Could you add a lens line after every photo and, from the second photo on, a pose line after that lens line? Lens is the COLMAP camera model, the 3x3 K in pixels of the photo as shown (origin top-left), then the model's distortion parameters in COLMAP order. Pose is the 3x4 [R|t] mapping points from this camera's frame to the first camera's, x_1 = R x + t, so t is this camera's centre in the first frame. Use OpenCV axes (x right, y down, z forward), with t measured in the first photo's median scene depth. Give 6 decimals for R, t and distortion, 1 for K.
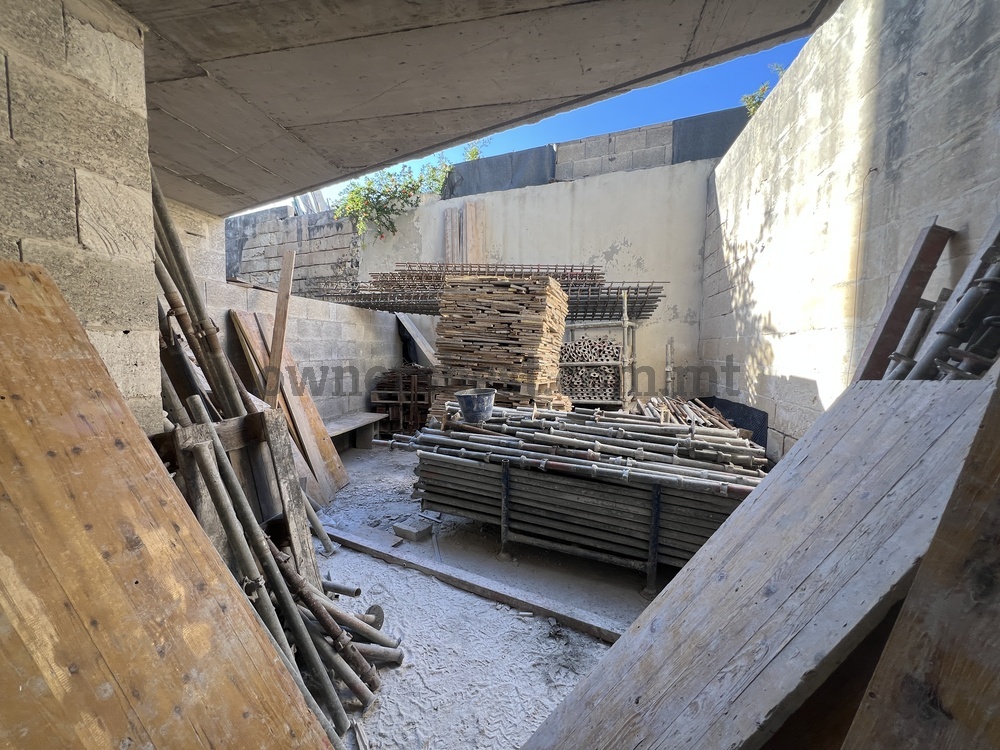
lens RADIAL K [[396.3, 0, 500.0], [0, 396.3, 375.0], [0, 0, 1]] dist [0.001203, 0.000039]
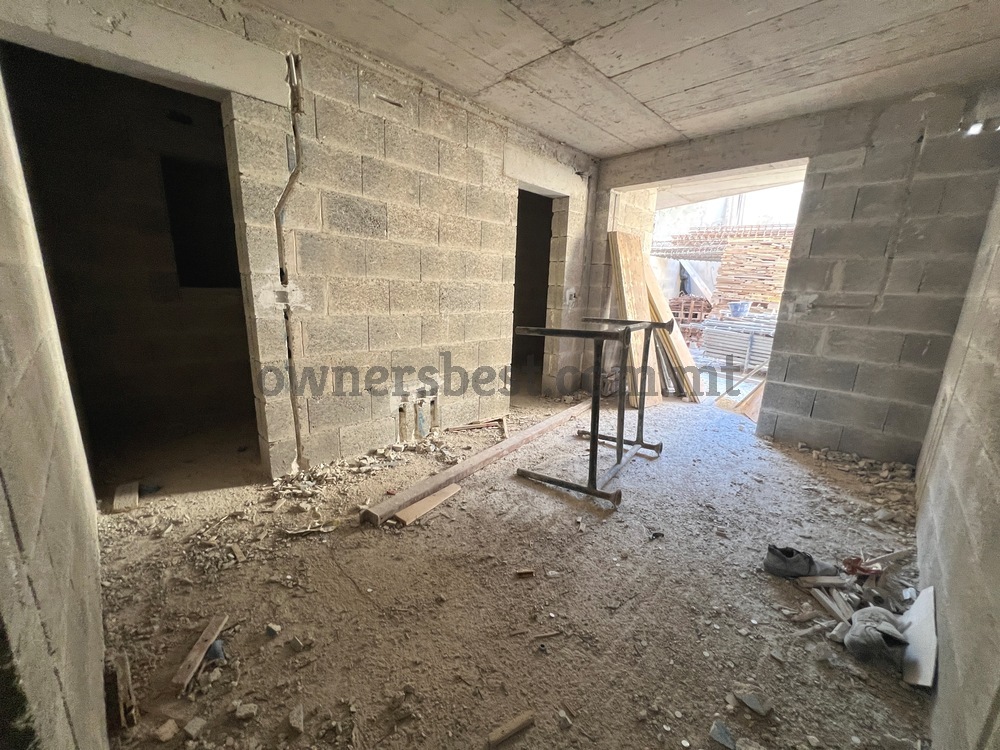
lens RADIAL K [[396.3, 0, 500.0], [0, 396.3, 375.0], [0, 0, 1]] dist [0.001203, 0.000039]
pose [[0.836295, 0.135722, -0.531215, 0.028872], [-0.060530, 0.985810, 0.156574, 0.124660], [0.544928, -0.098787, 0.832643, -1.044299]]
